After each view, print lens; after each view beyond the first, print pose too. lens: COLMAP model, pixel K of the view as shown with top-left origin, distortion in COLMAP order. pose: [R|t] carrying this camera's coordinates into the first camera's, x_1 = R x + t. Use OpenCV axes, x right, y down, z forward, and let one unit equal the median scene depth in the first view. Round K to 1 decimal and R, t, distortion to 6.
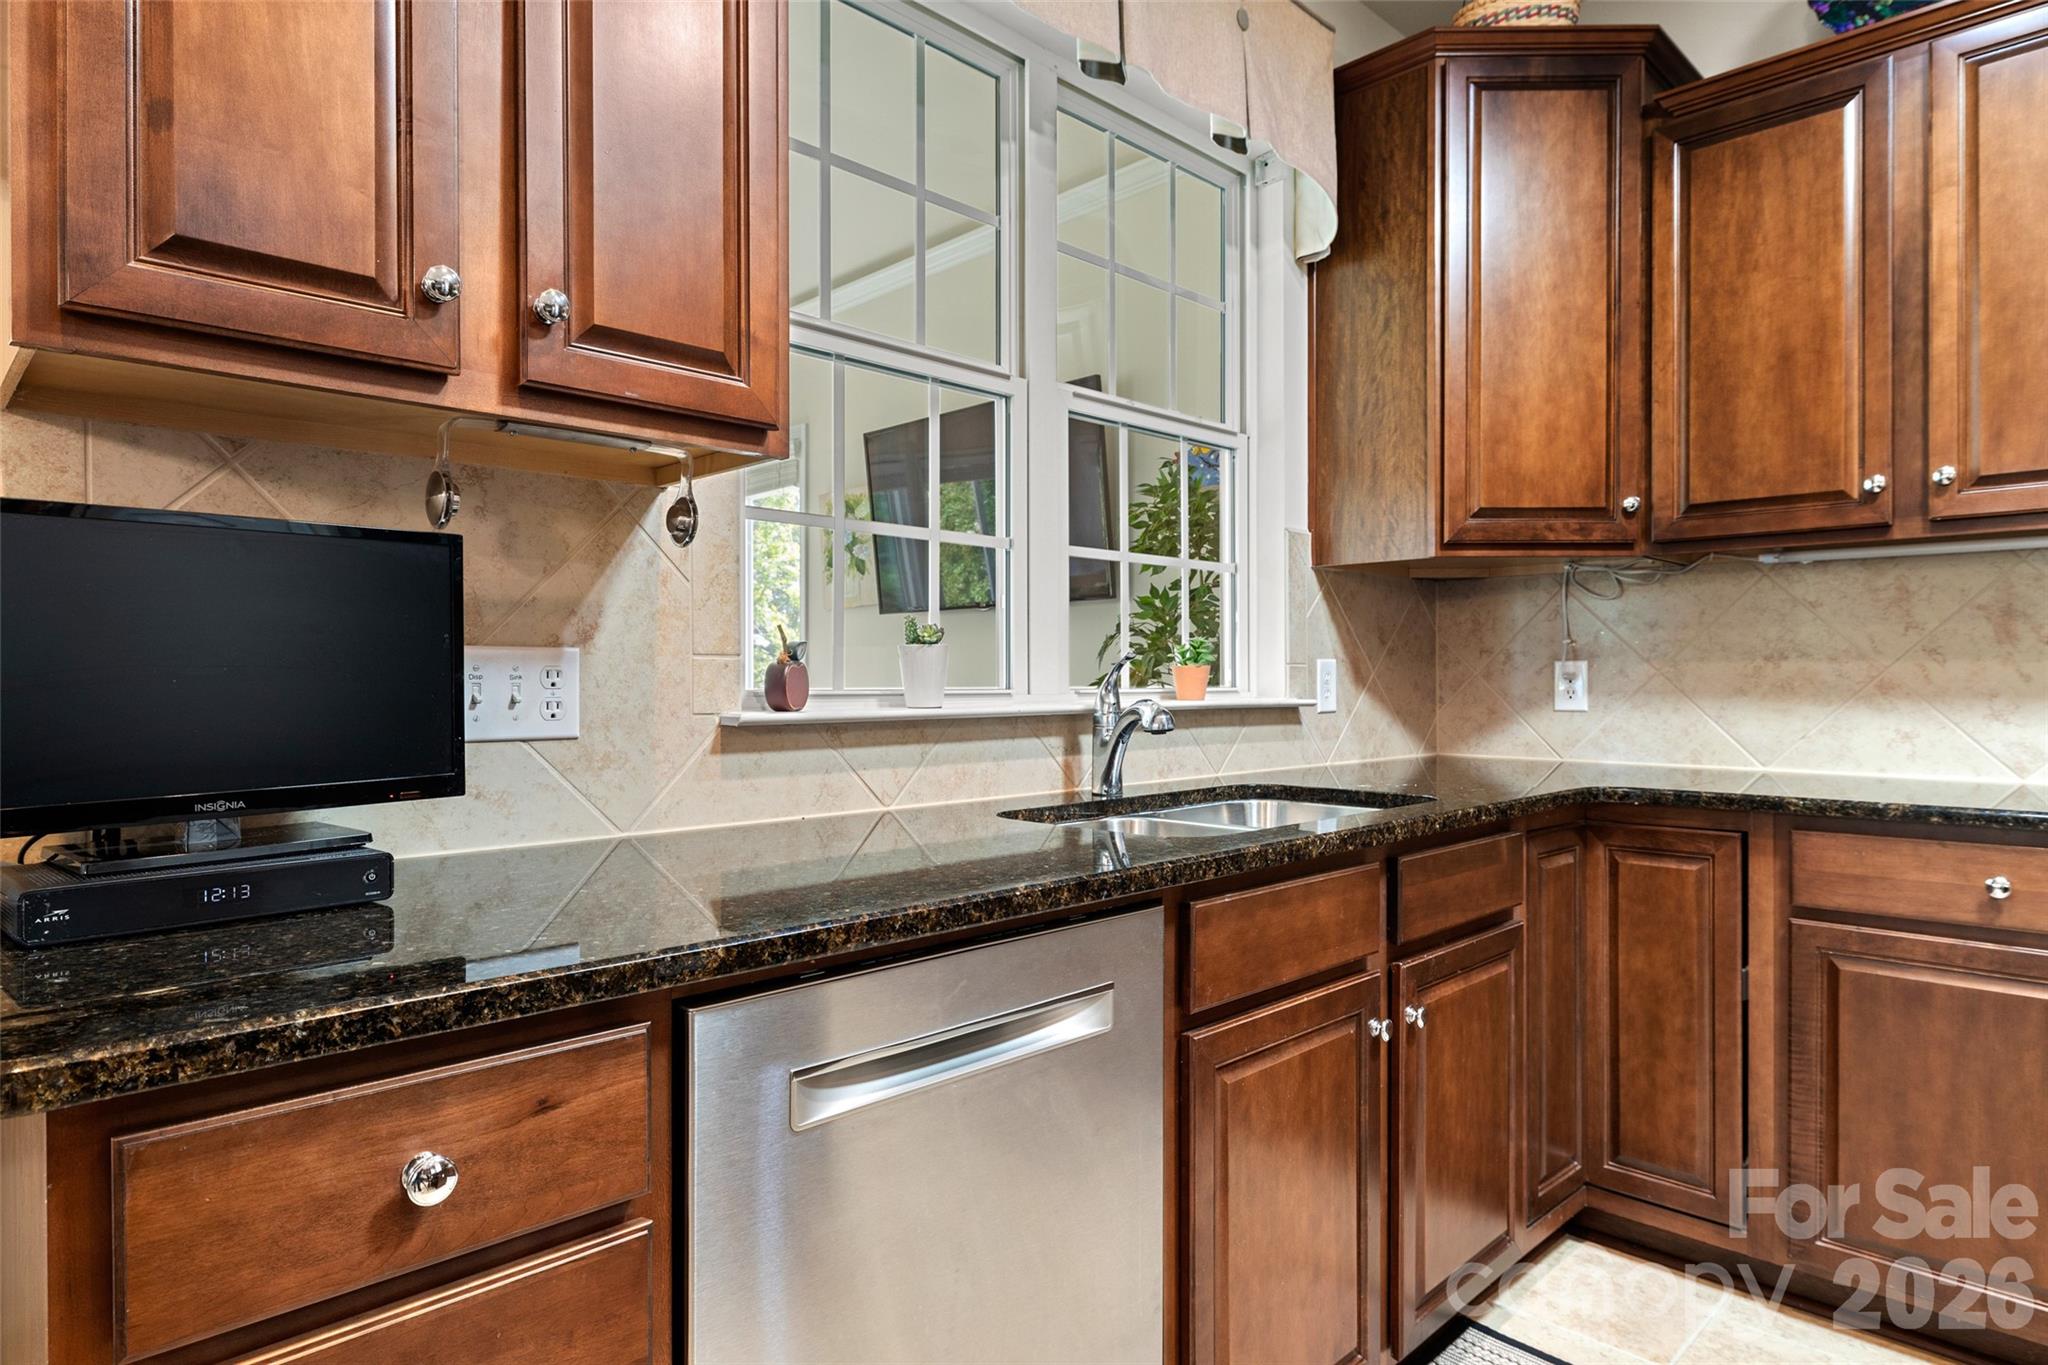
lens RADIAL K [[1173.3, 0, 1024.0], [0, 1173.3, 682.5], [0, 0, 1]] dist [0.005424, -0.000474]
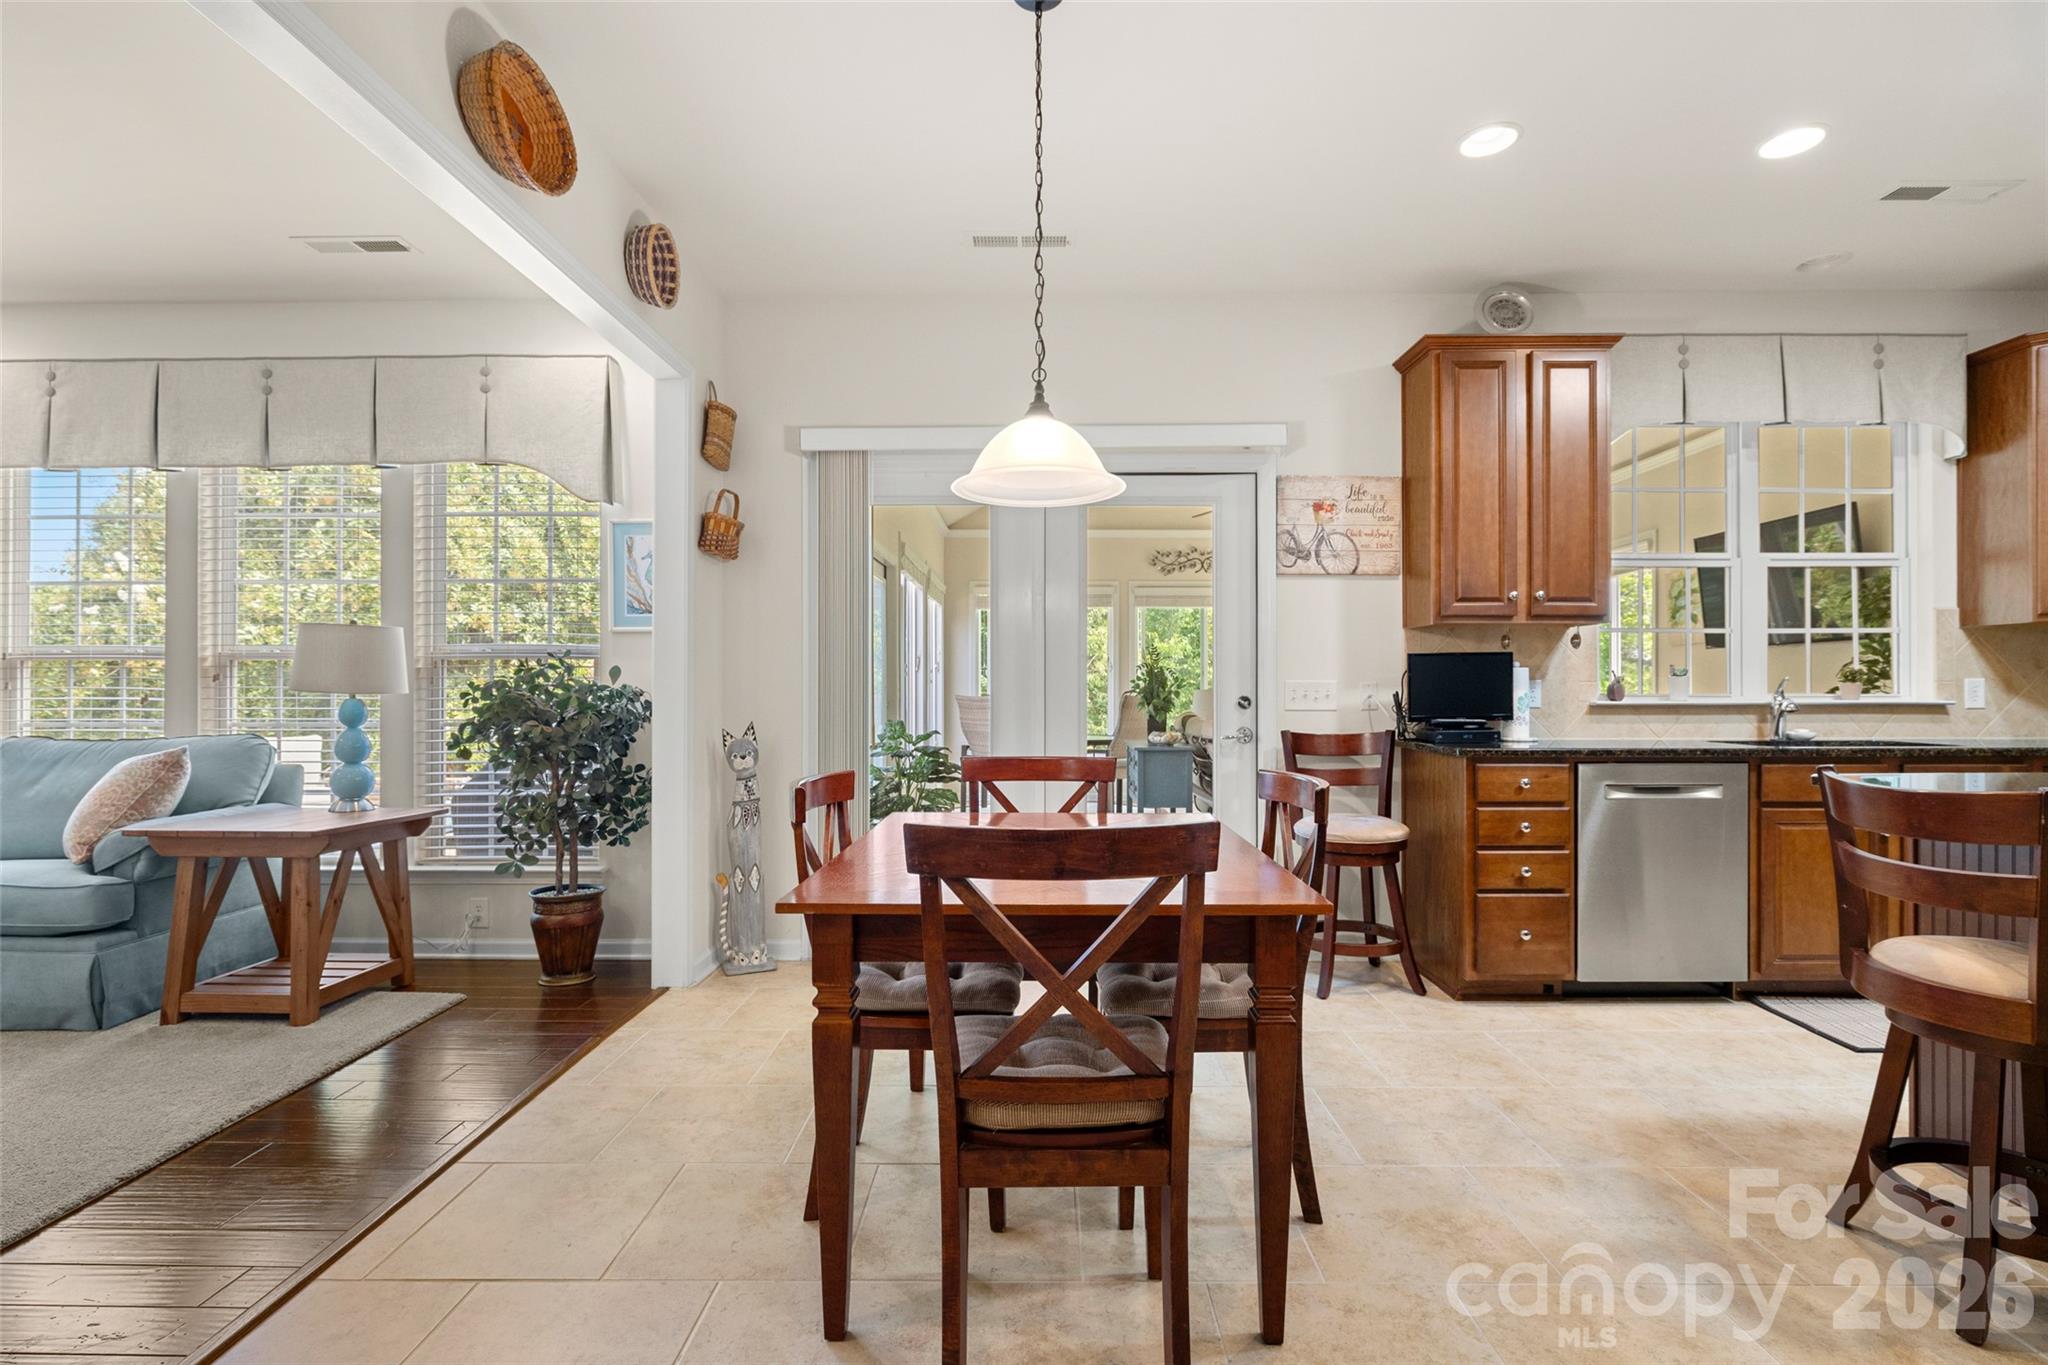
lens RADIAL K [[976.1, 0, 1024.8], [0, 976.1, 687.0], [0, 0, 1]] dist [-0.005739, 0.000807]
pose [[0.703736, -0.001180, -0.710461, 0.347183], [-0.002481, 0.999988, -0.004119, 0.002824], [0.710458, 0.004661, 0.703725, -1.245981]]
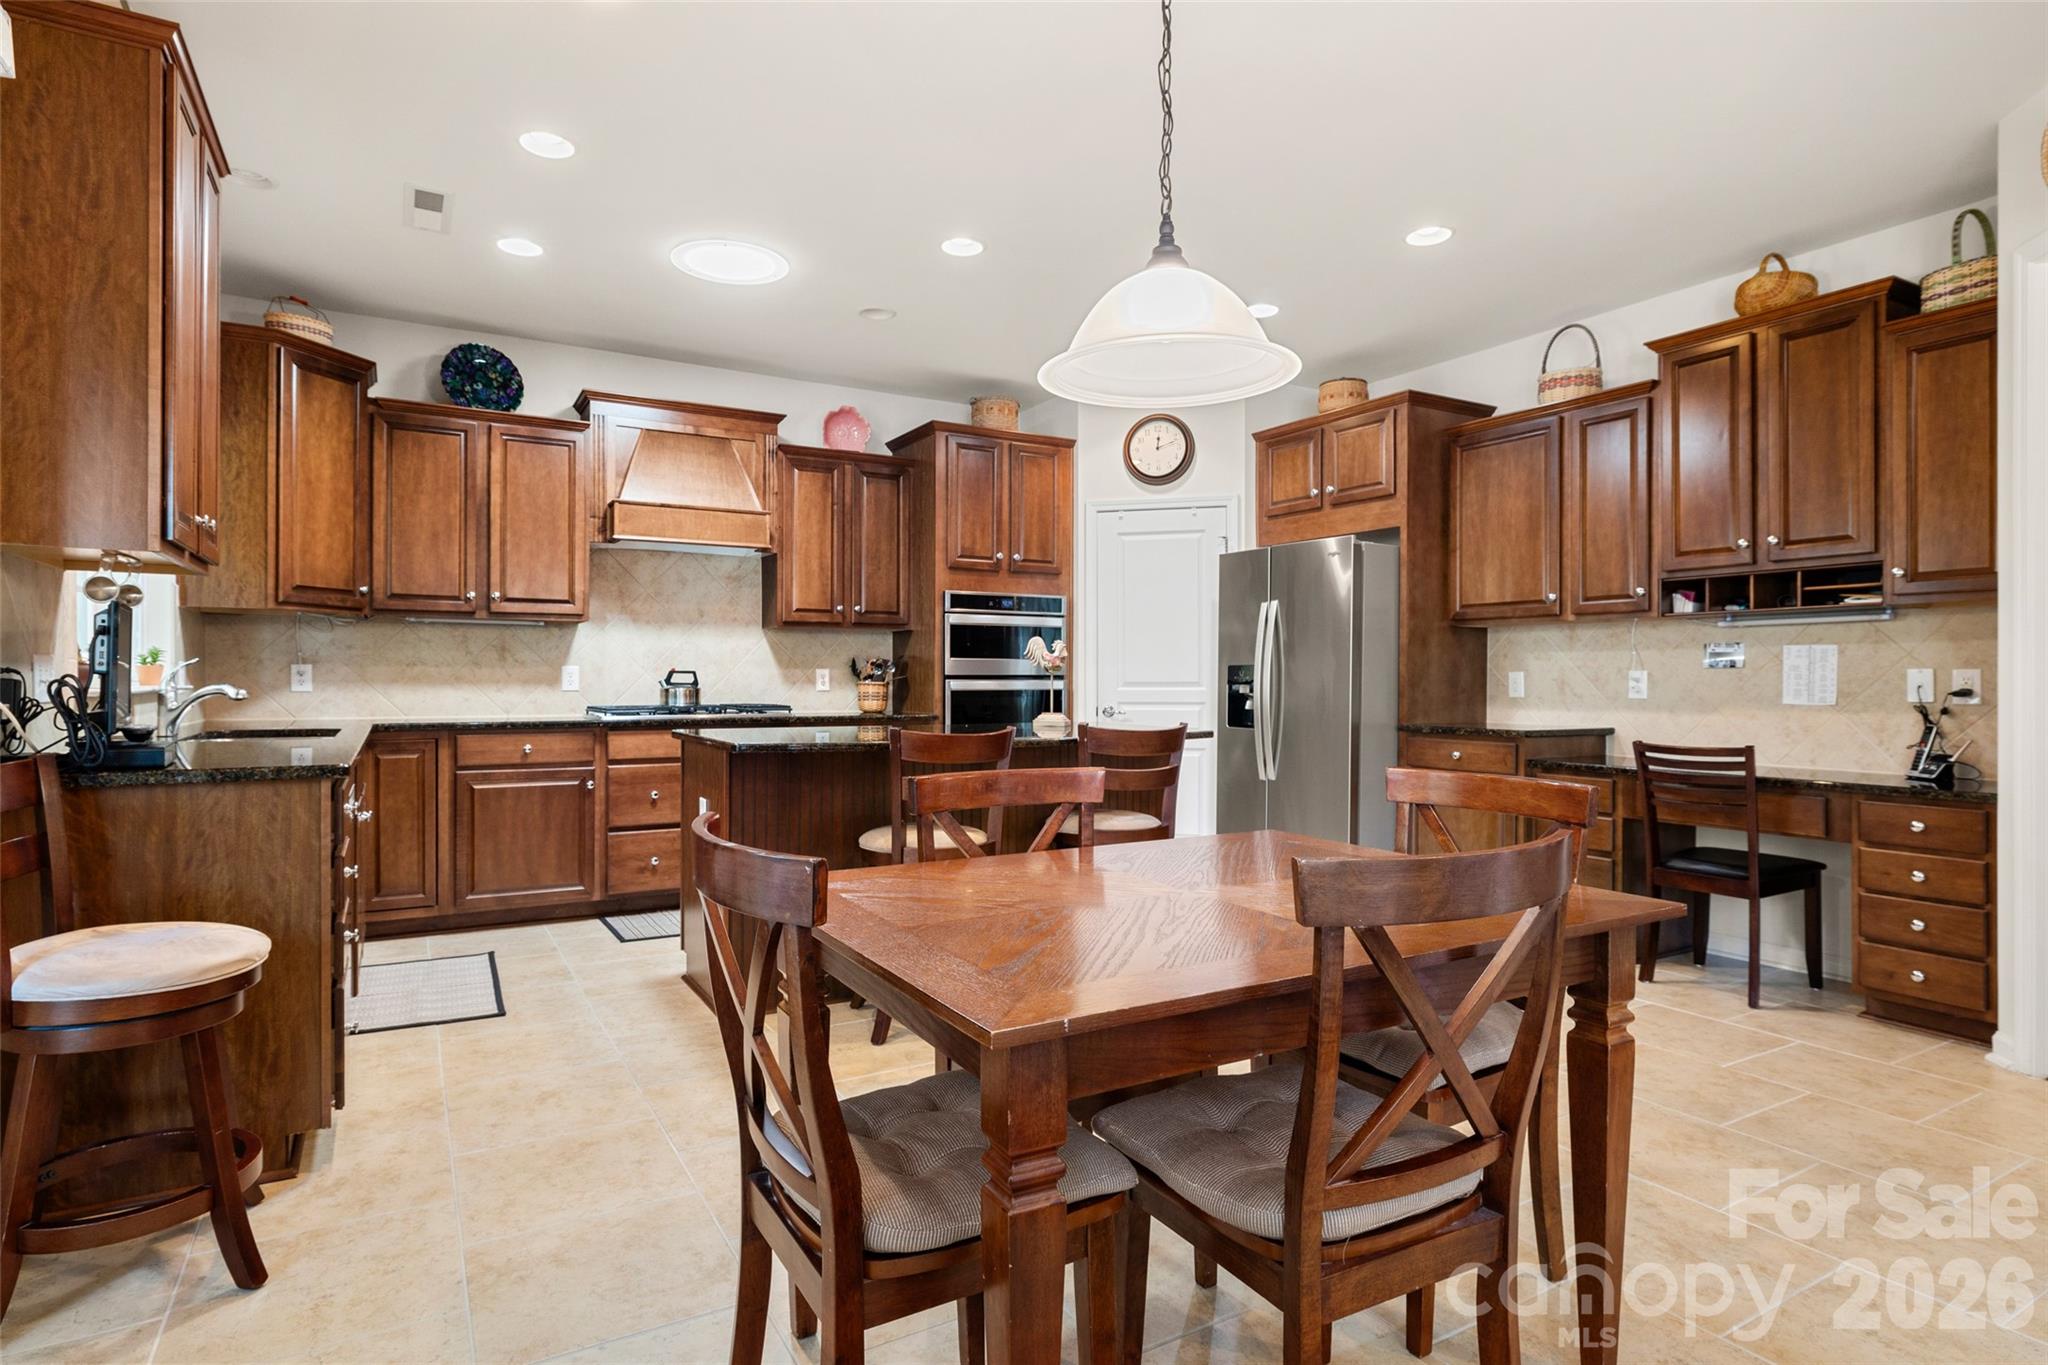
lens RADIAL K [[1062.6, 0, 1017.3], [0, 1062.6, 685.4], [0, 0, 1]] dist [-0.005373, 0.000433]
pose [[0.249077, -0.003646, 0.968477, -1.072686], [-0.001552, 0.999990, 0.004164, 0.007069], [-0.968482, -0.002540, 0.249069, -0.617249]]
